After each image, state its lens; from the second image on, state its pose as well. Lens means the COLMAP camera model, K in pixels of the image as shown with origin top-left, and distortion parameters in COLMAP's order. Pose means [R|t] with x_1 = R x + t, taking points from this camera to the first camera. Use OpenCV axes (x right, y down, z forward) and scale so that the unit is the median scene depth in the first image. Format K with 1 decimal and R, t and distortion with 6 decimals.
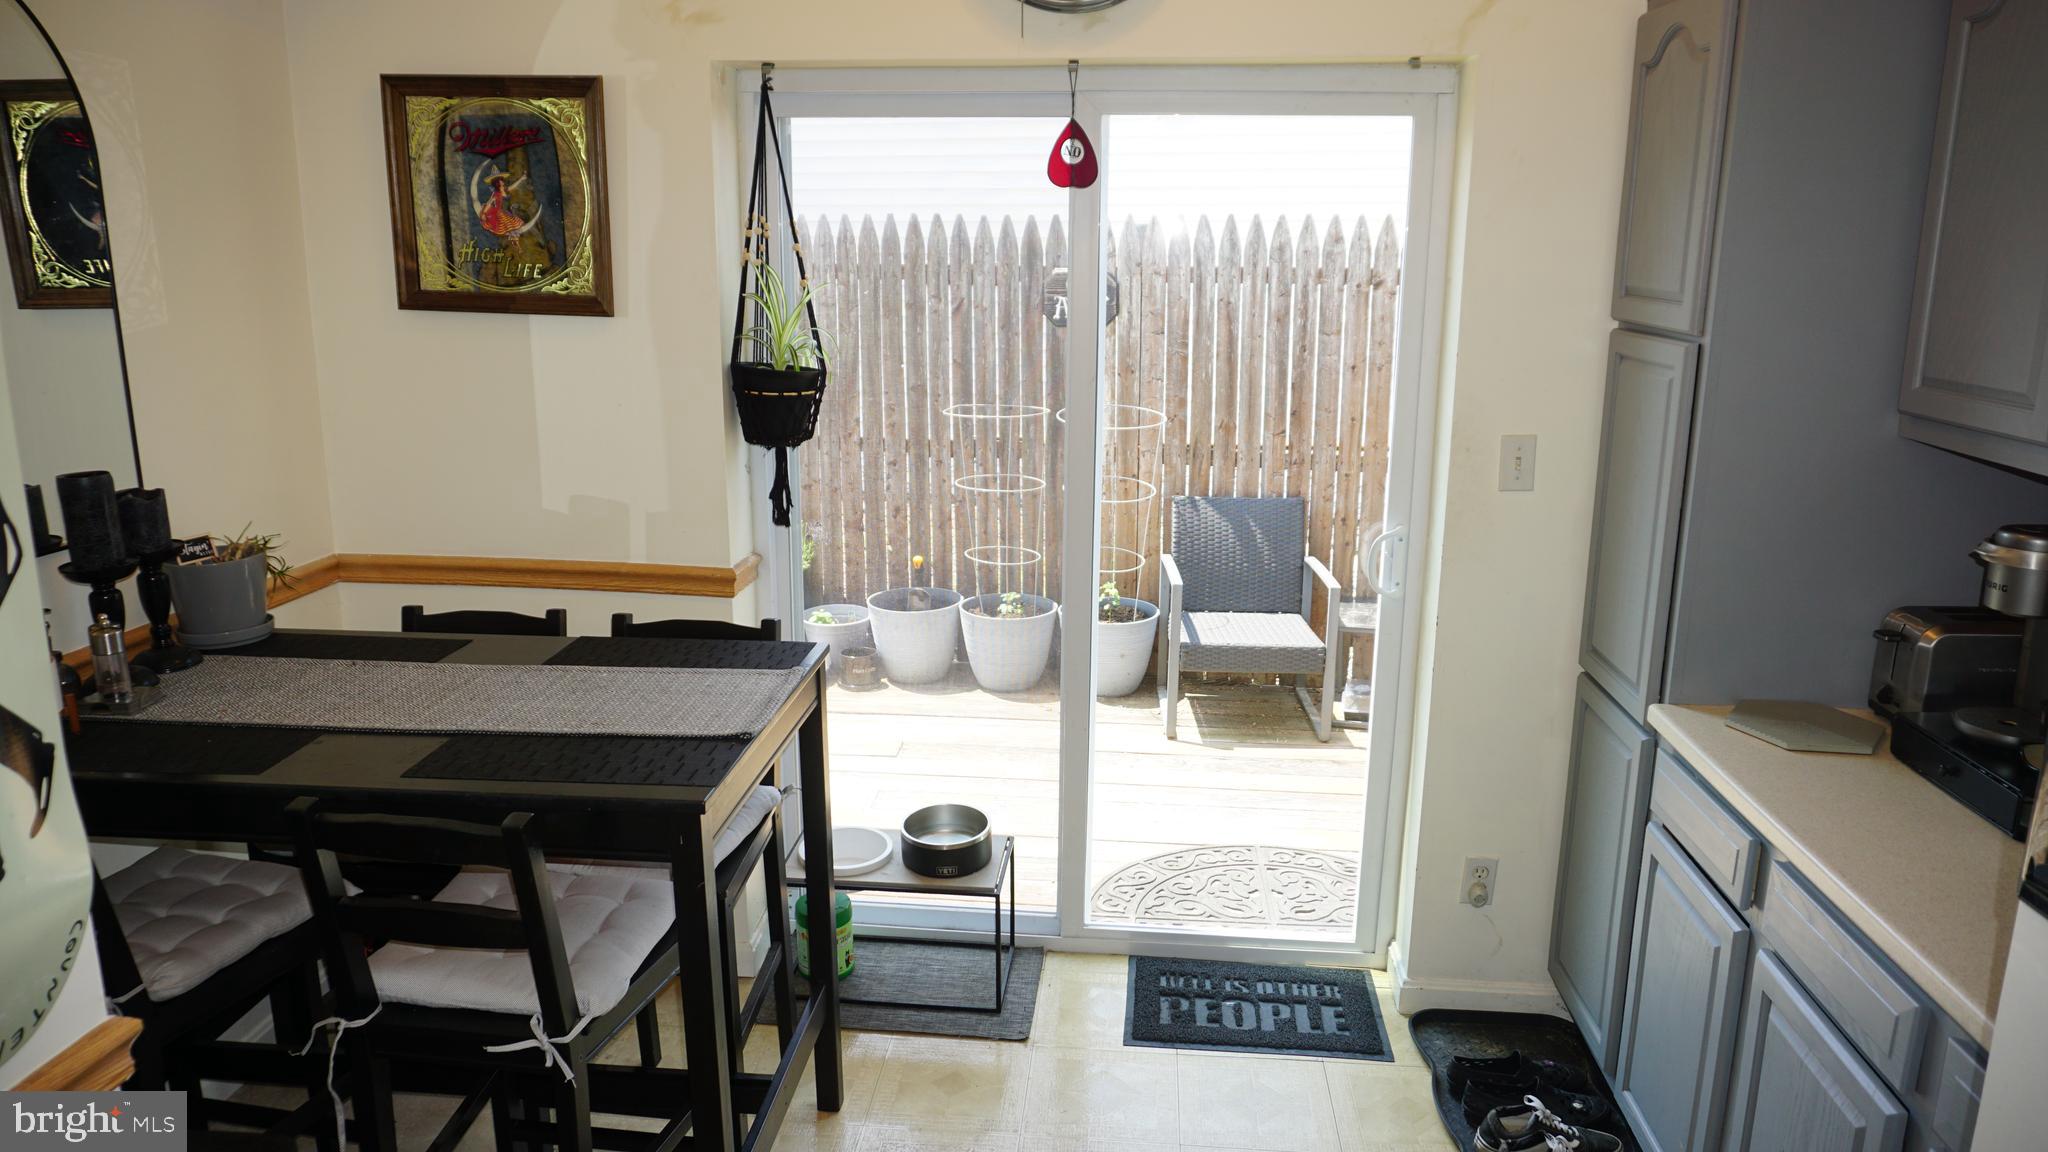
lens RADIAL K [[1378.2, 0, 1024.0], [0, 1378.2, 576.0], [0, 0, 1]] dist [-0.032629, 0.001098]
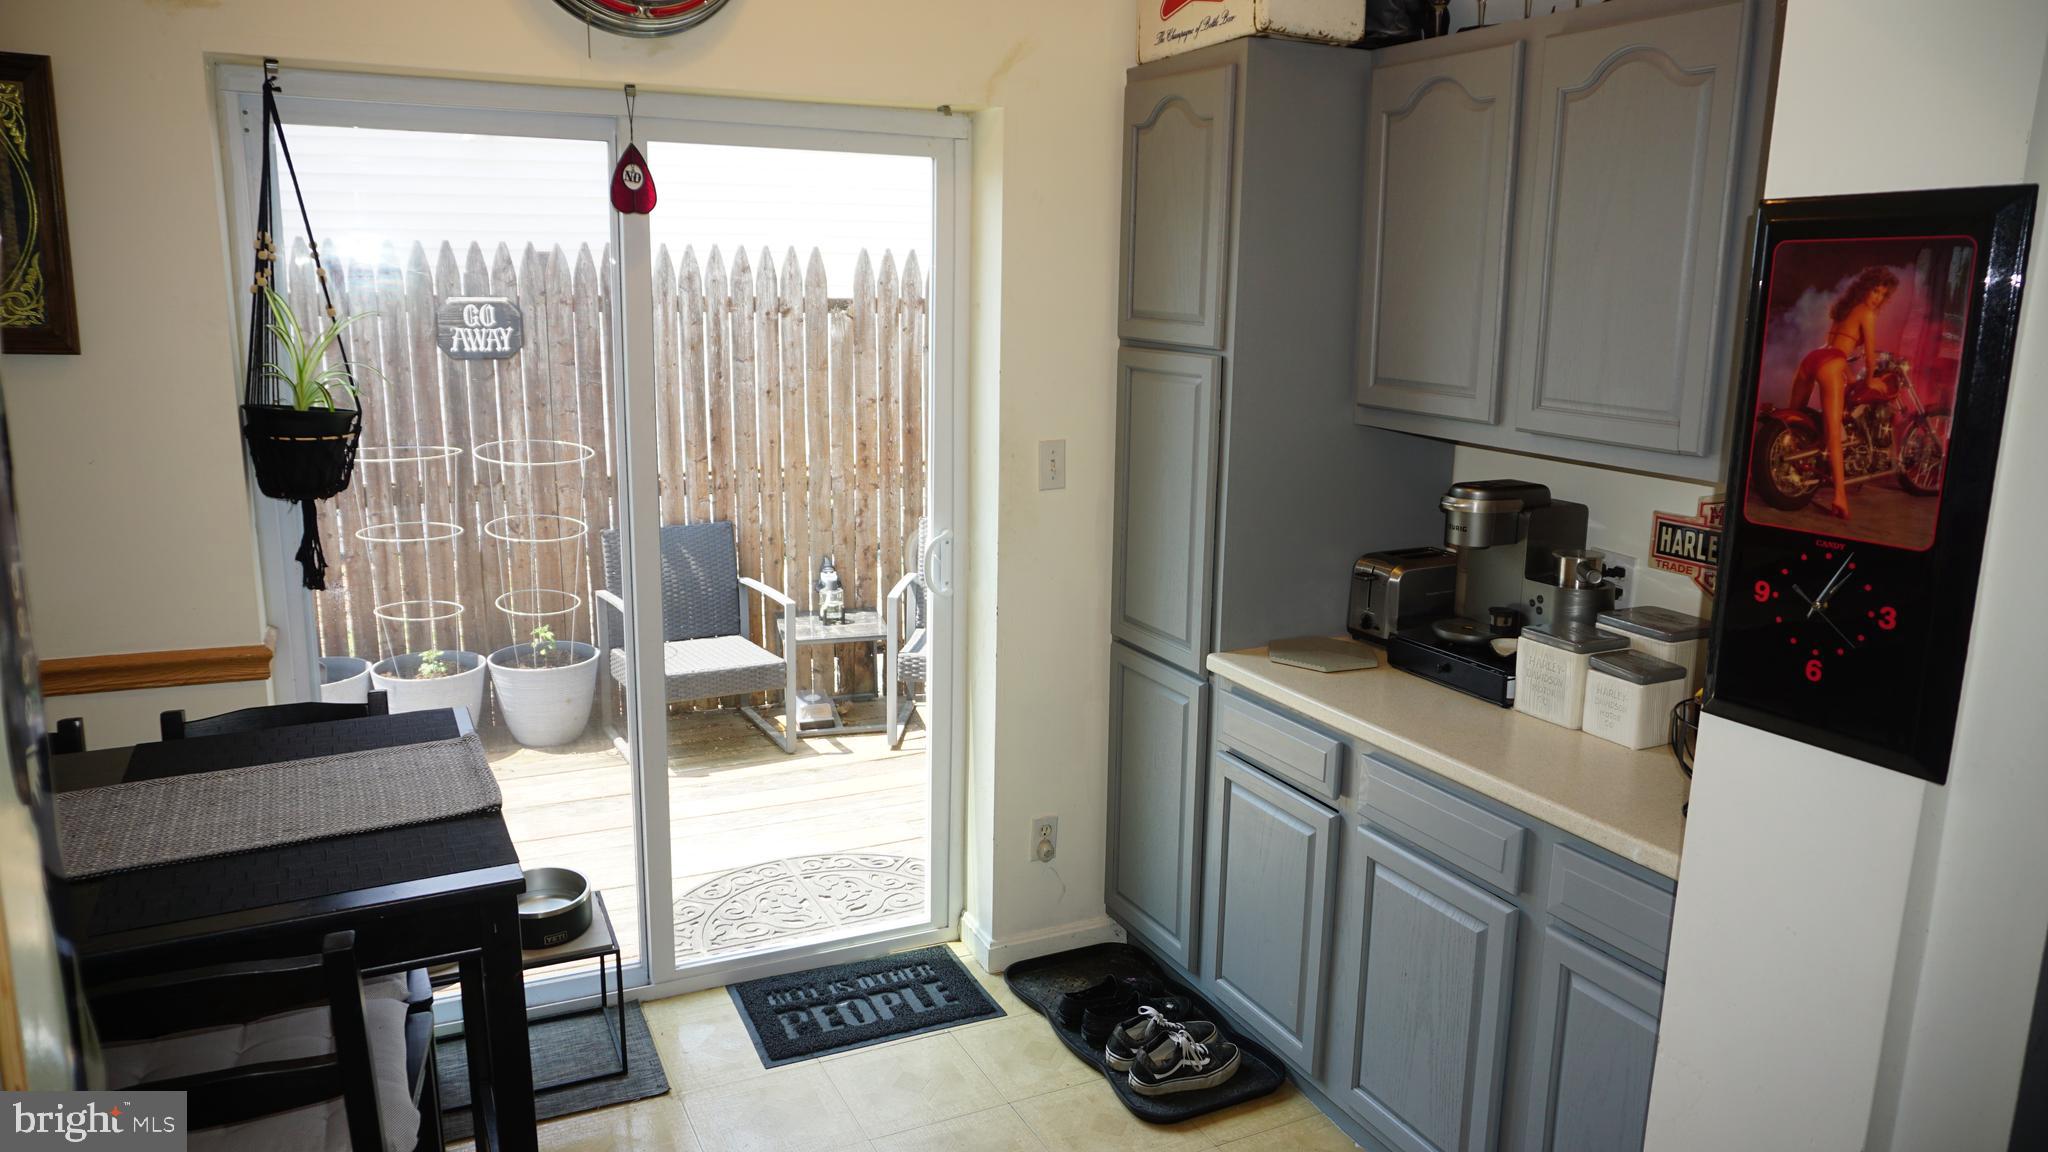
lens RADIAL K [[1377.9, 0, 1024.0], [0, 1377.9, 576.0], [0, 0, 1]] dist [-0.050517, 0.043745]
pose [[0.852654, -0.099973, 0.512823, -0.229435], [0.110703, 0.993806, 0.009677, -0.003867], [-0.510614, 0.048520, 0.858440, 0.029312]]
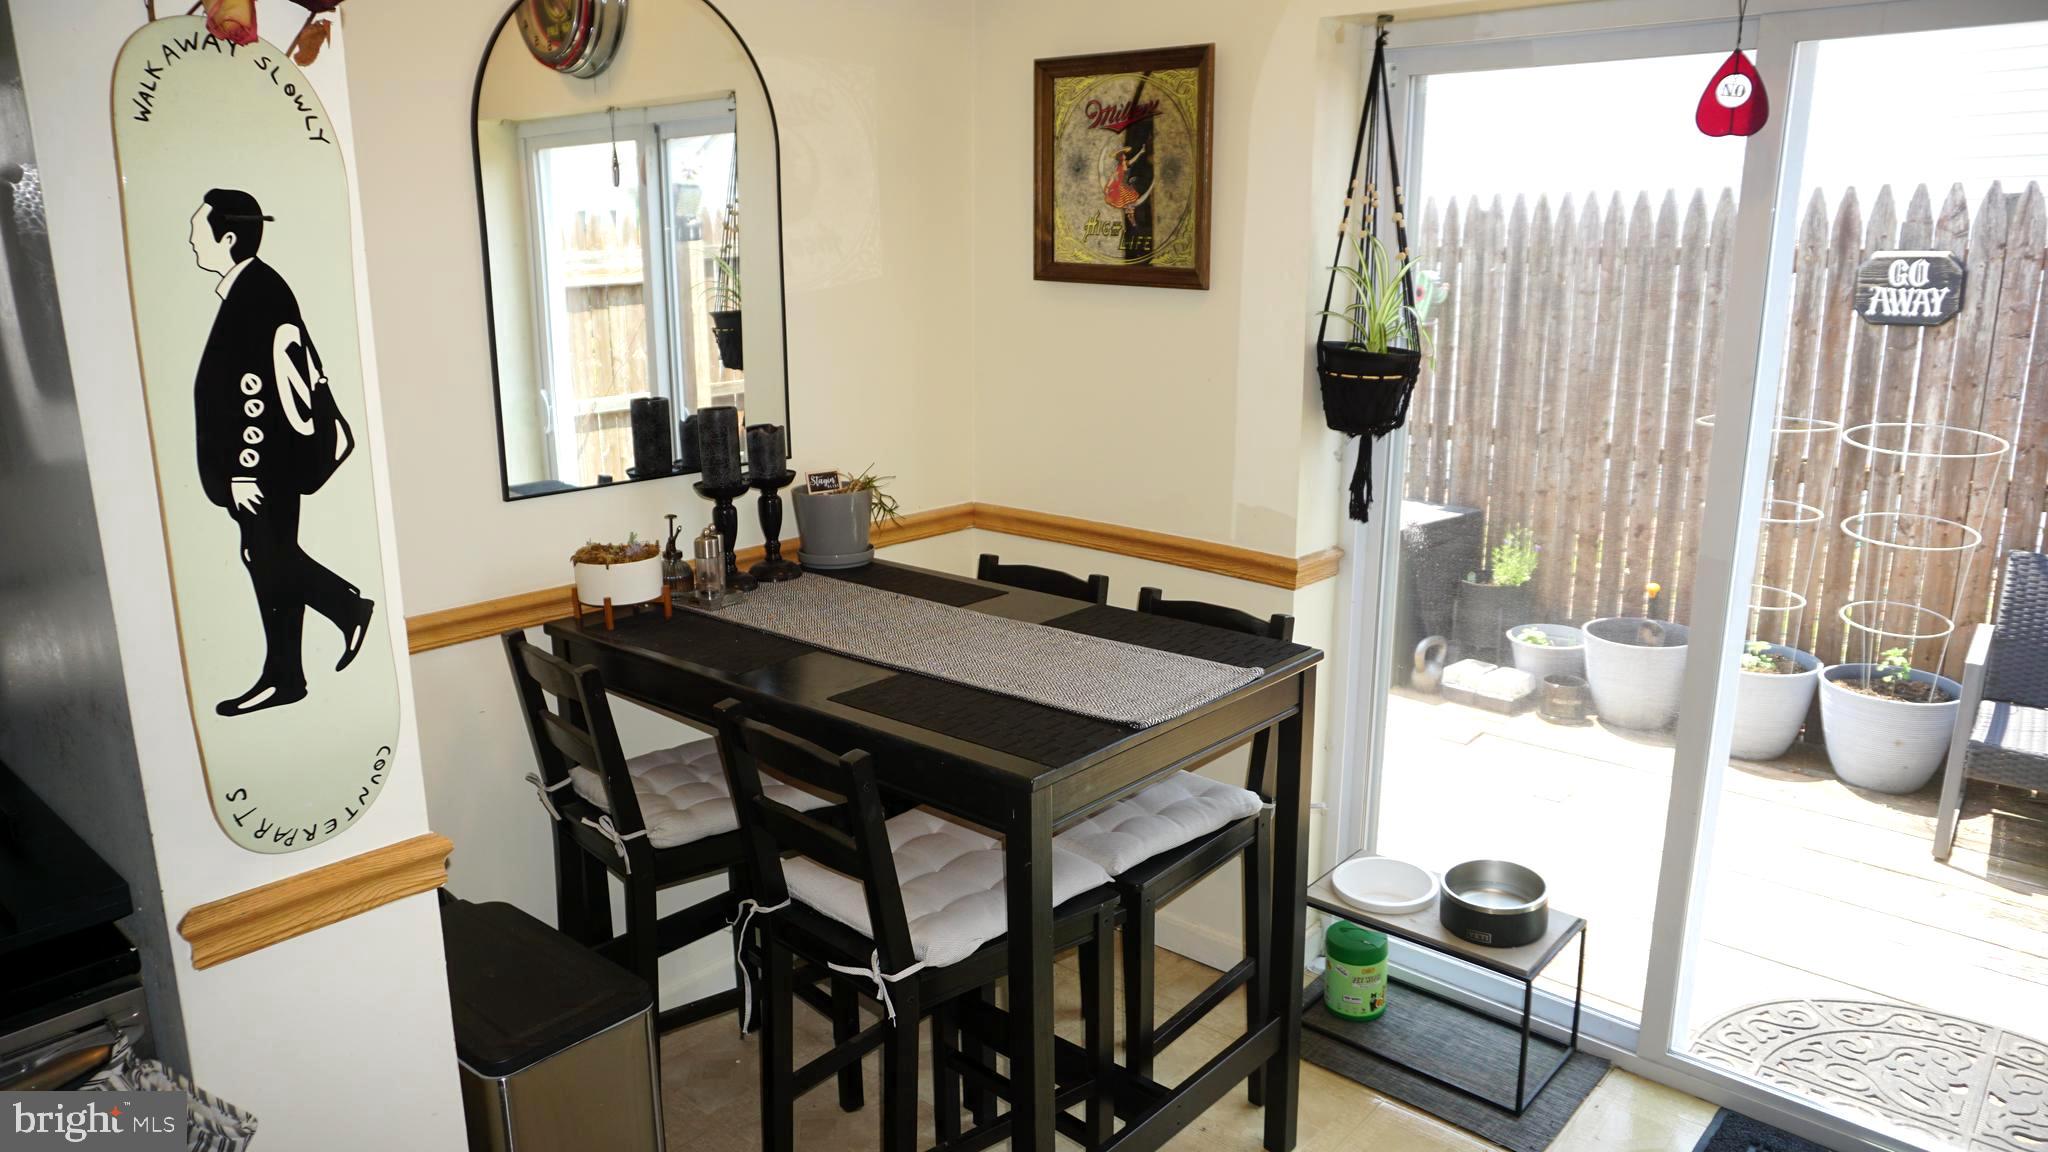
lens RADIAL K [[1377.9, 0, 1024.0], [0, 1377.9, 576.0], [0, 0, 1]] dist [-0.050517, 0.043745]
pose [[0.804549, 0.131799, -0.579076, 0.177162], [-0.129567, 0.990529, 0.045430, -0.012387], [0.579580, 0.038478, 0.814007, 0.120235]]
